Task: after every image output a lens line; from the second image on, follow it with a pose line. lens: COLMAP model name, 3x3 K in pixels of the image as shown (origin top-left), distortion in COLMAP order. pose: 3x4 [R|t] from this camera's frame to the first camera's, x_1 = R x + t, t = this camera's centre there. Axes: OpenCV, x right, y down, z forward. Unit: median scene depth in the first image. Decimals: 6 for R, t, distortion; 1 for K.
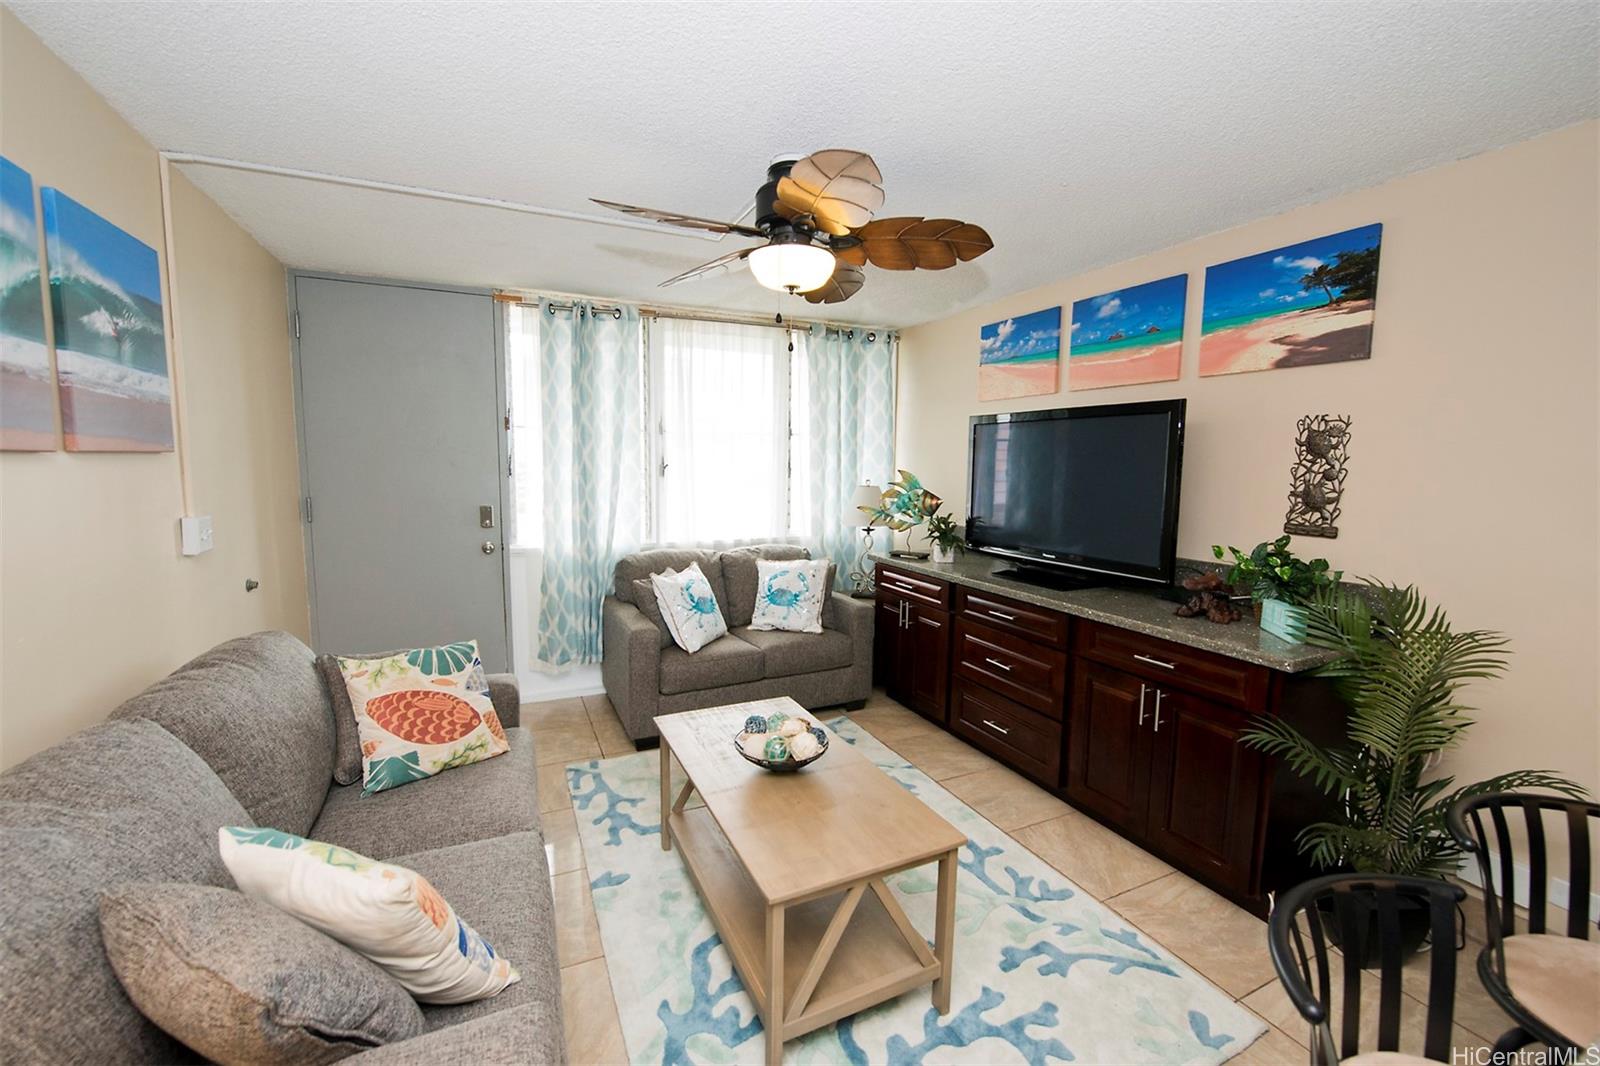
lens RADIAL K [[644.5, 0, 800.0], [0, 644.5, 533.0], [0, 0, 1]] dist [-0.017939, -0.000252]
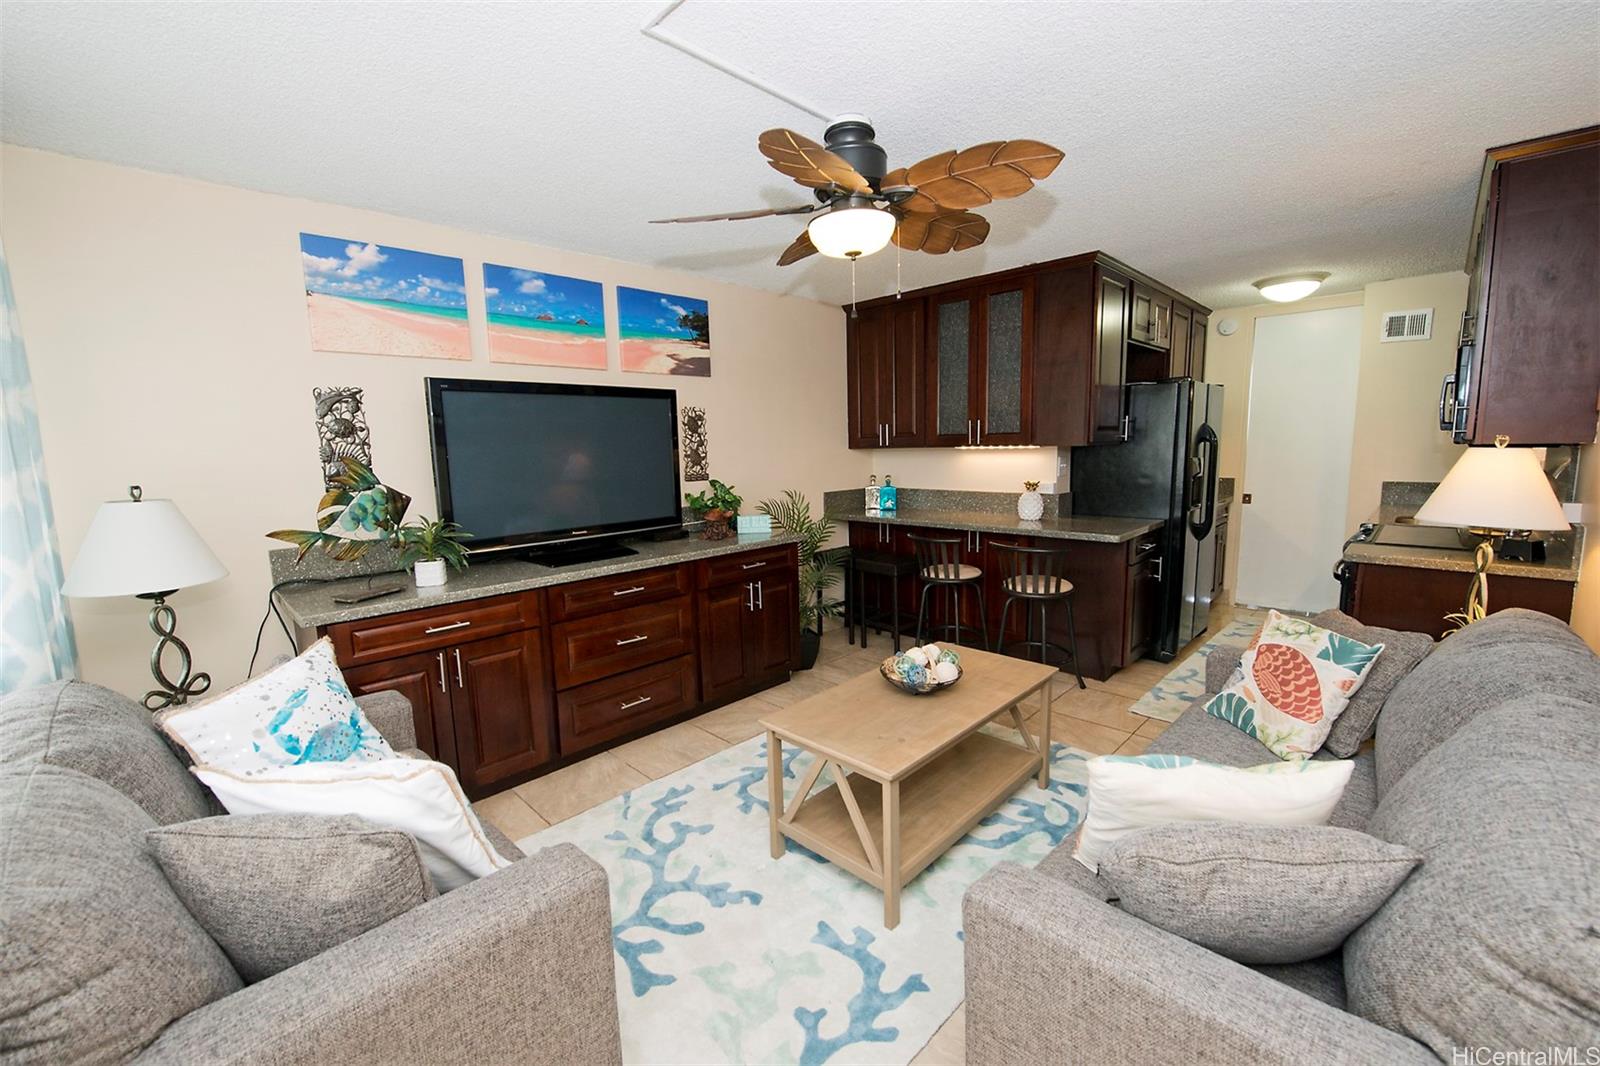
lens RADIAL K [[644.5, 0, 800.0], [0, 644.5, 533.0], [0, 0, 1]] dist [-0.017939, -0.000252]
pose [[-0.346229, -0.132190, 0.928790, -0.557323], [0.123097, 0.975062, 0.184663, -0.089656], [-0.930039, 0.178267, -0.321322, 0.850861]]
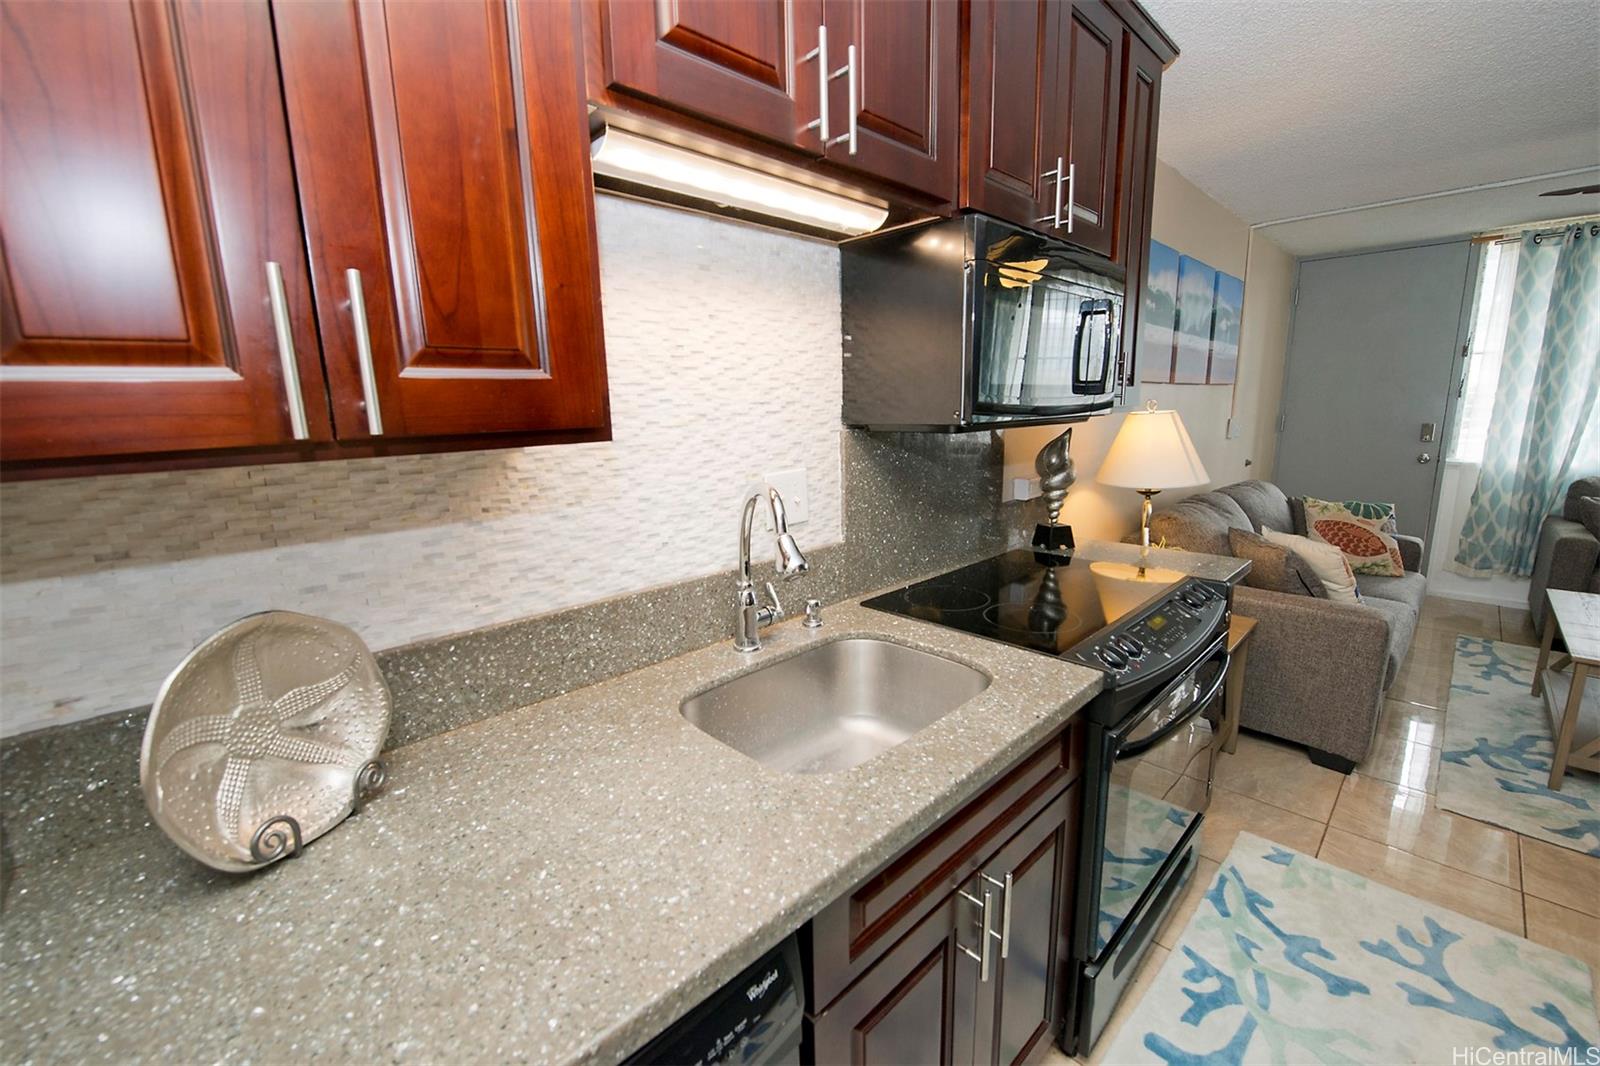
lens RADIAL K [[644.5, 0, 800.0], [0, 644.5, 533.0], [0, 0, 1]] dist [-0.017939, -0.000252]
pose [[0.315060, 0.164779, -0.934658, 0.284385], [-0.074434, 0.986069, 0.148753, 0.072547], [0.946148, 0.022704, 0.322936, -0.496443]]
